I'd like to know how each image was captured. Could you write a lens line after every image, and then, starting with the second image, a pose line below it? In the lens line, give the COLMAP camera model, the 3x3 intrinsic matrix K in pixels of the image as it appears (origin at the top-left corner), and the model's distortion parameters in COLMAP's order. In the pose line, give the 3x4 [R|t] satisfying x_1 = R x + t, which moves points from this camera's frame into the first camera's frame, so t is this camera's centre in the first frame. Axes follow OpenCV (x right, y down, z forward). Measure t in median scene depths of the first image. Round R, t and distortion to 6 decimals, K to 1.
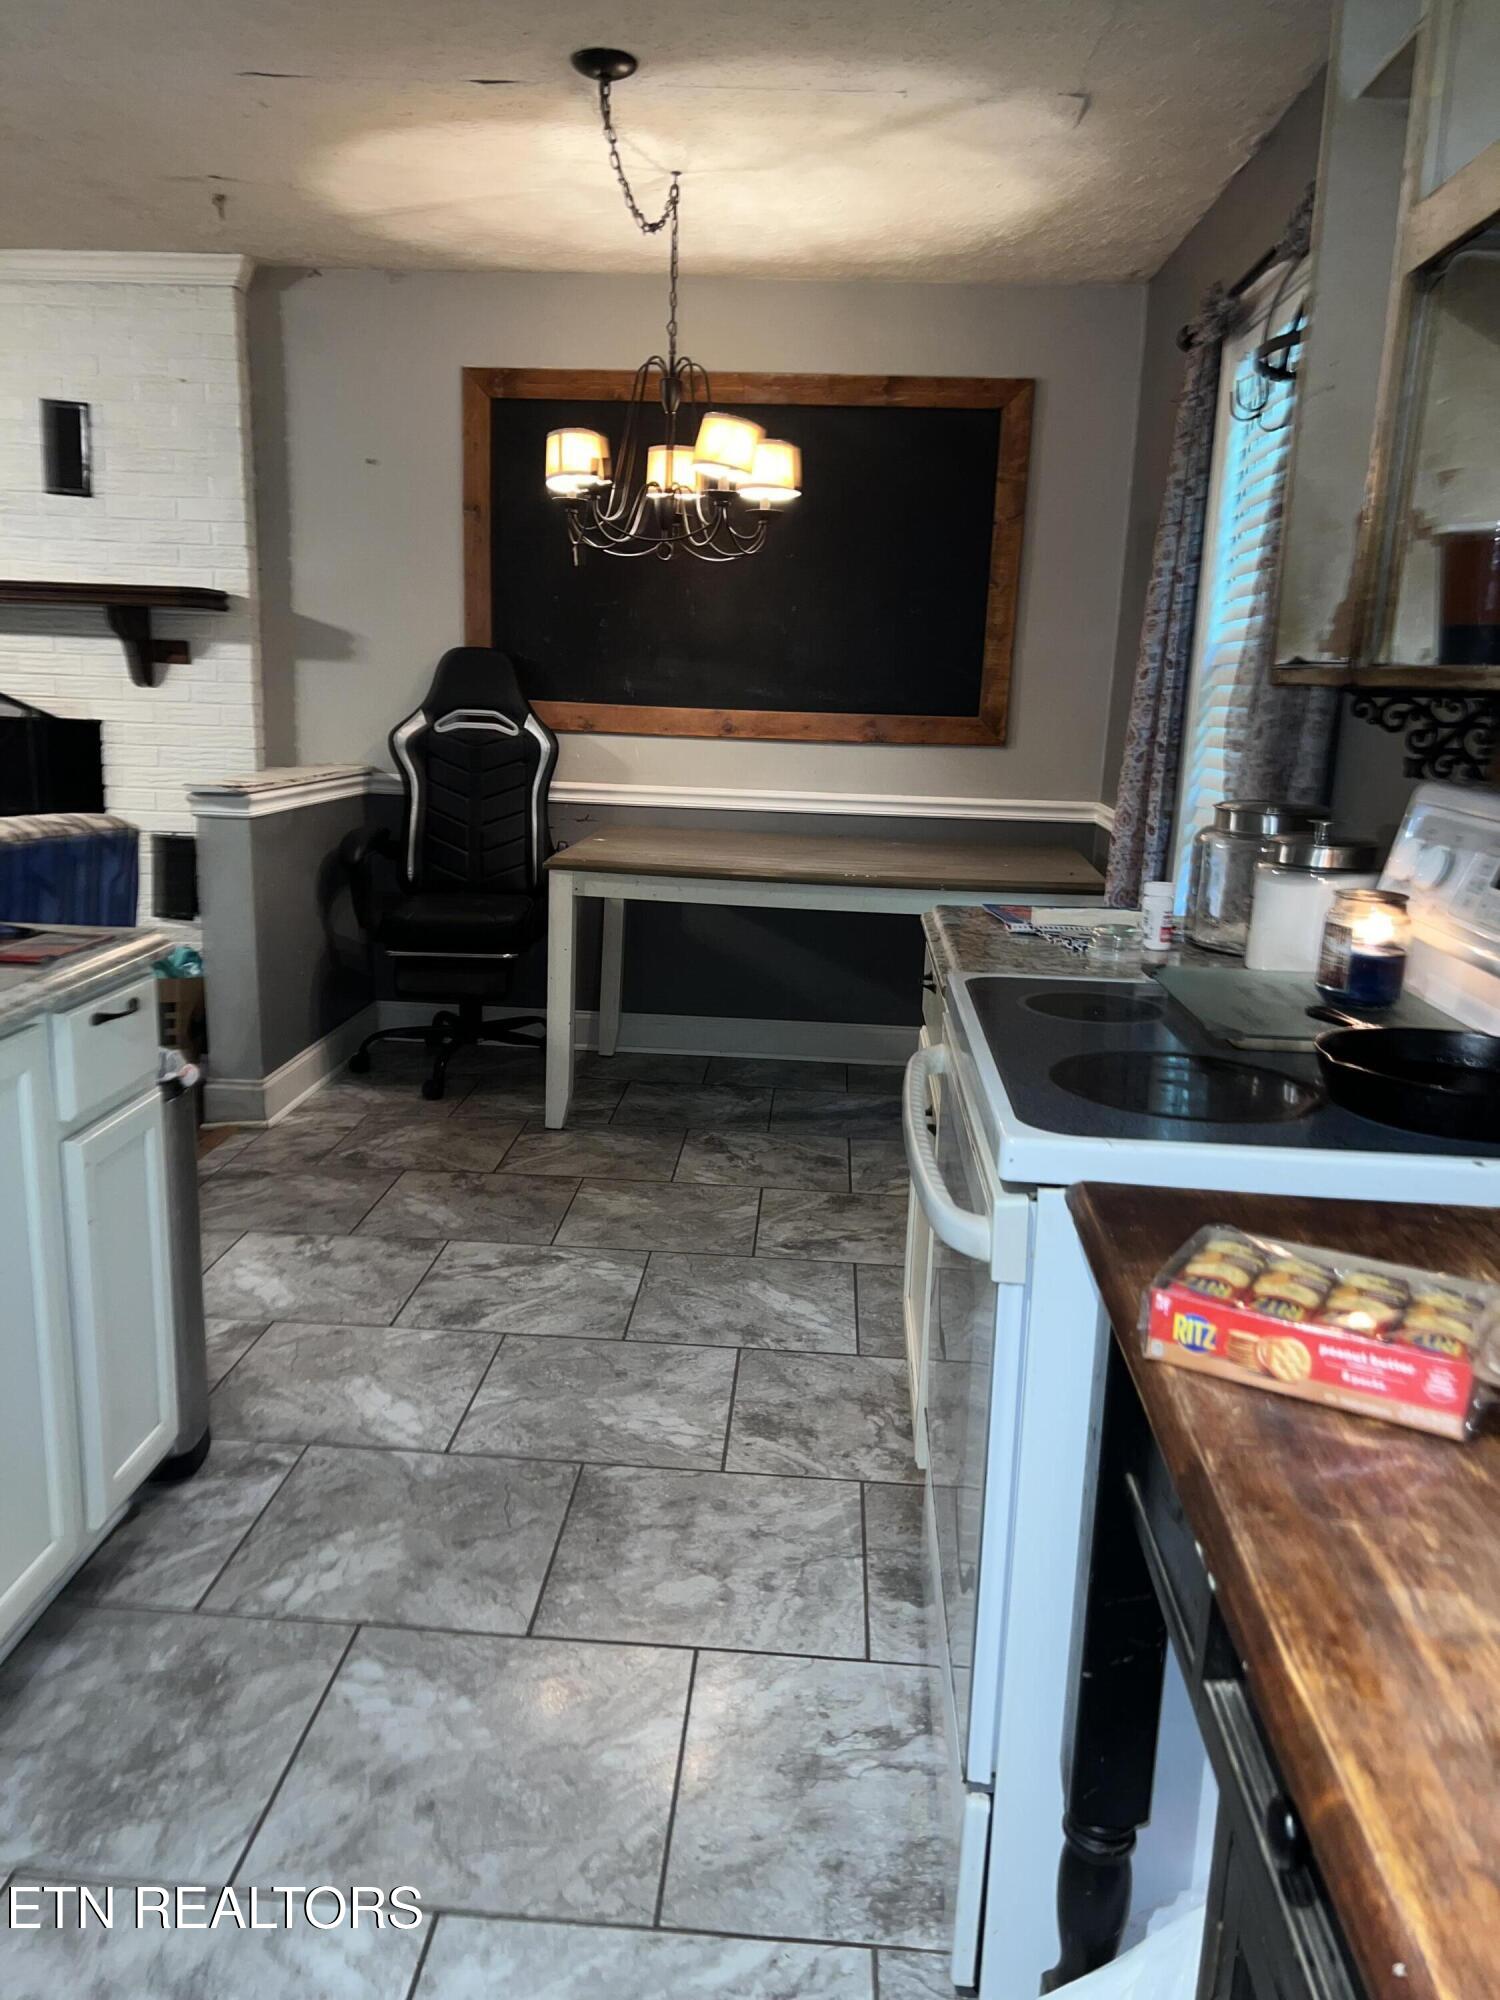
lens RADIAL K [[1523.5, 0, 750.0], [0, 1523.5, 1000.0], [0, 0, 1]] dist [0.020484, 0.000910]
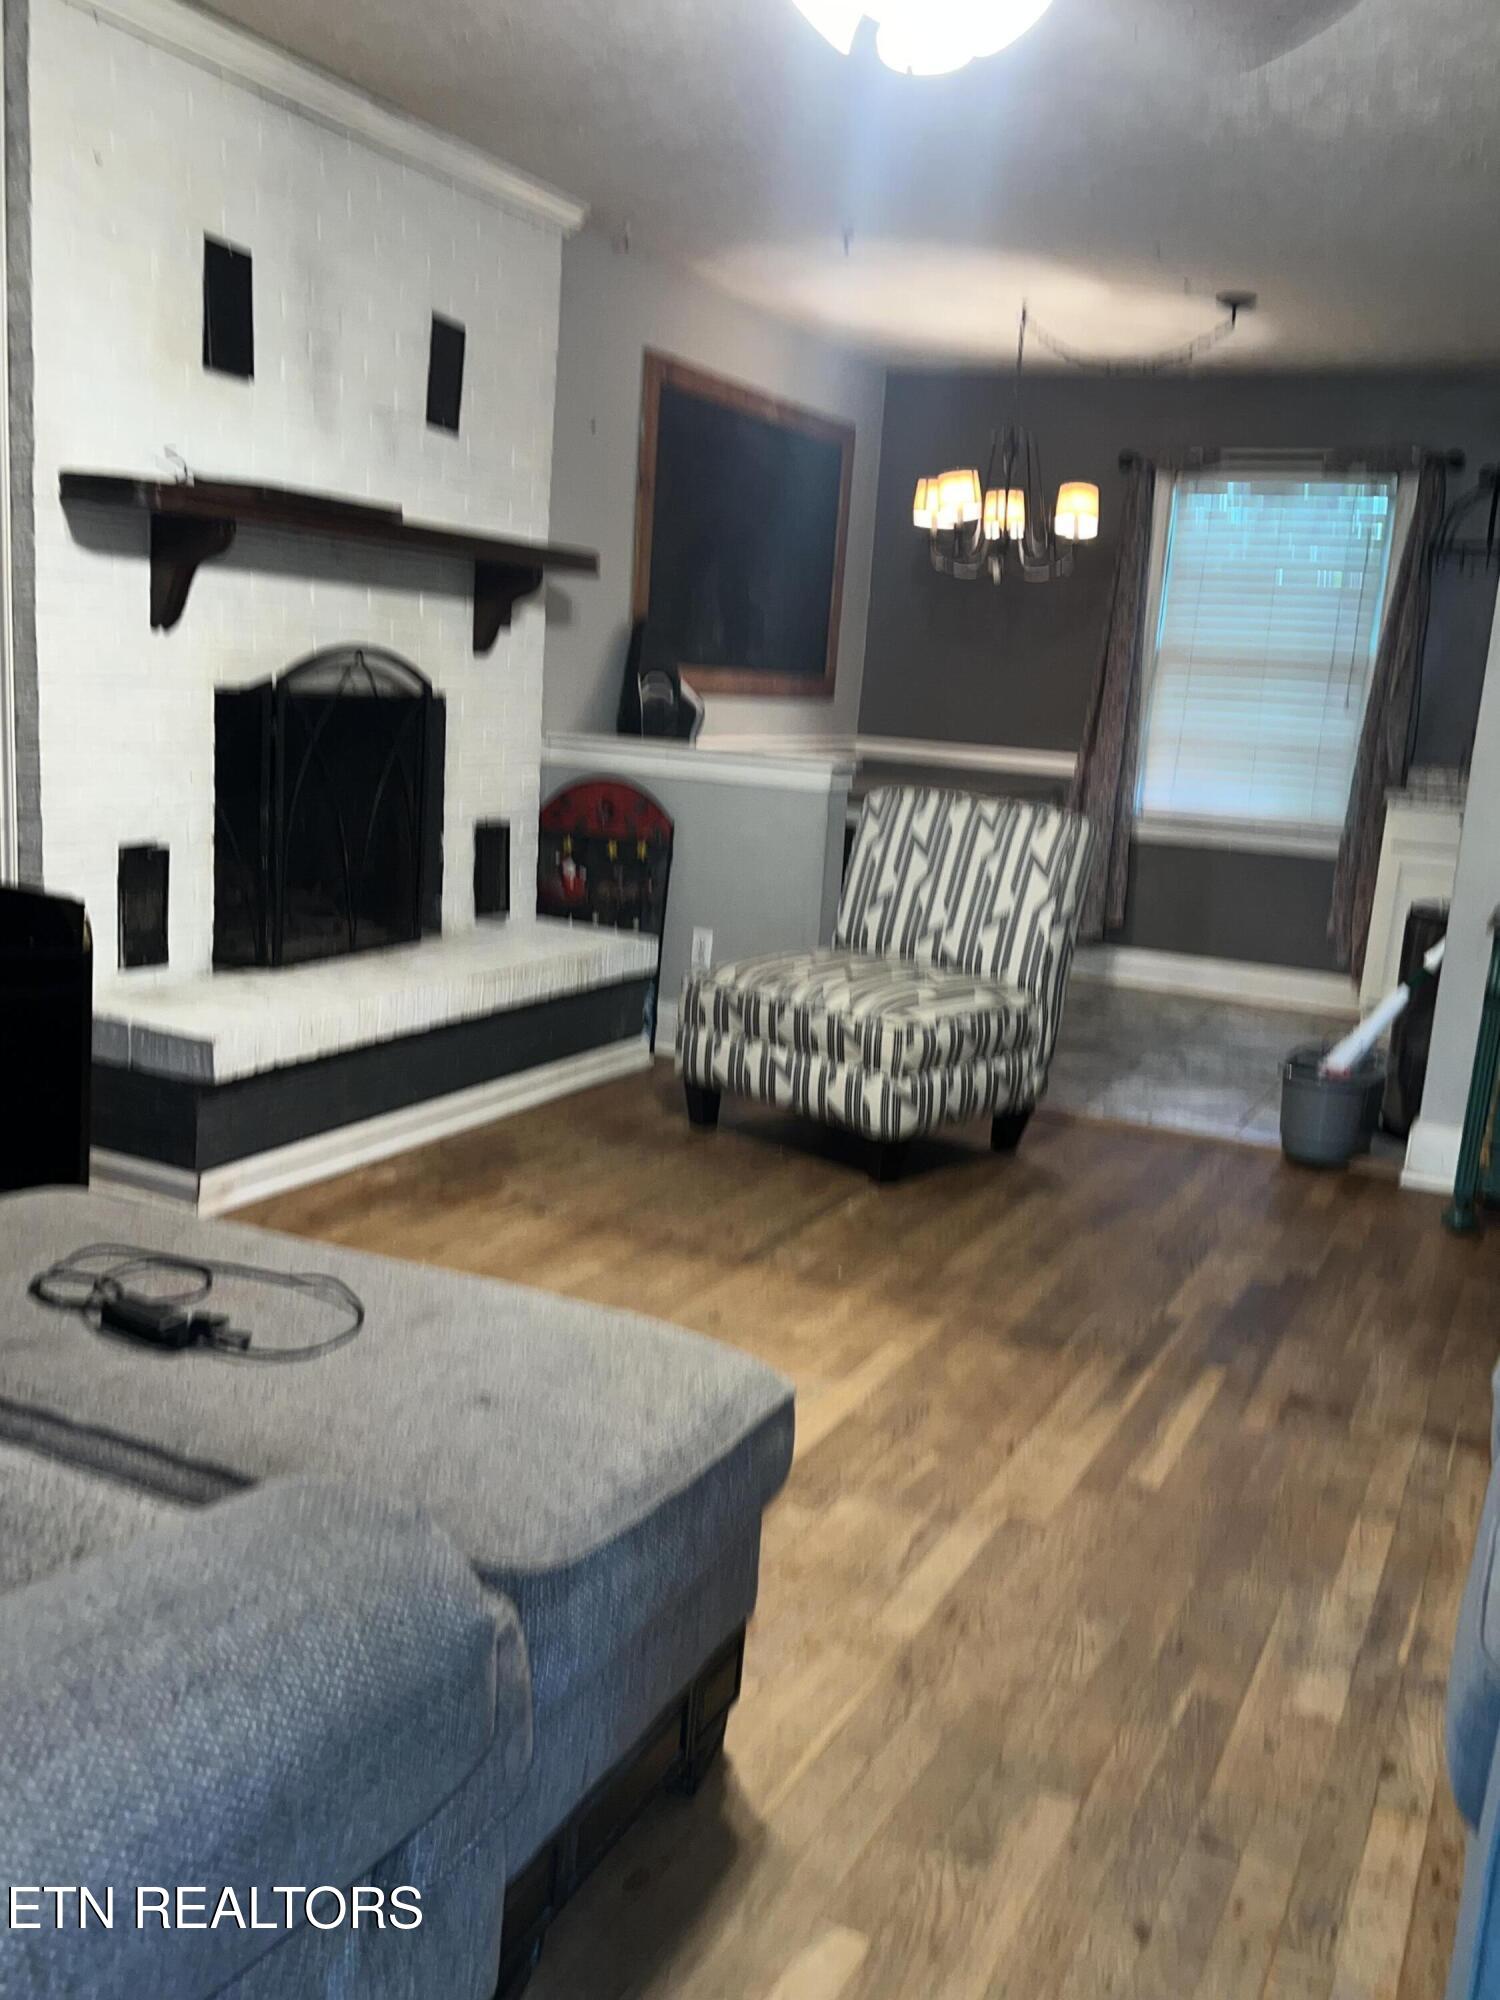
lens RADIAL K [[1721.6, 0, 750.0], [0, 1721.6, 1000.0], [0, 0, 1]] dist [0.004682, 0.000622]
pose [[0.390841, -0.183133, 0.902056, -1.300767], [0.142828, 0.980204, 0.137114, -0.128309], [-0.909309, 0.075249, 0.409261, 0.484452]]
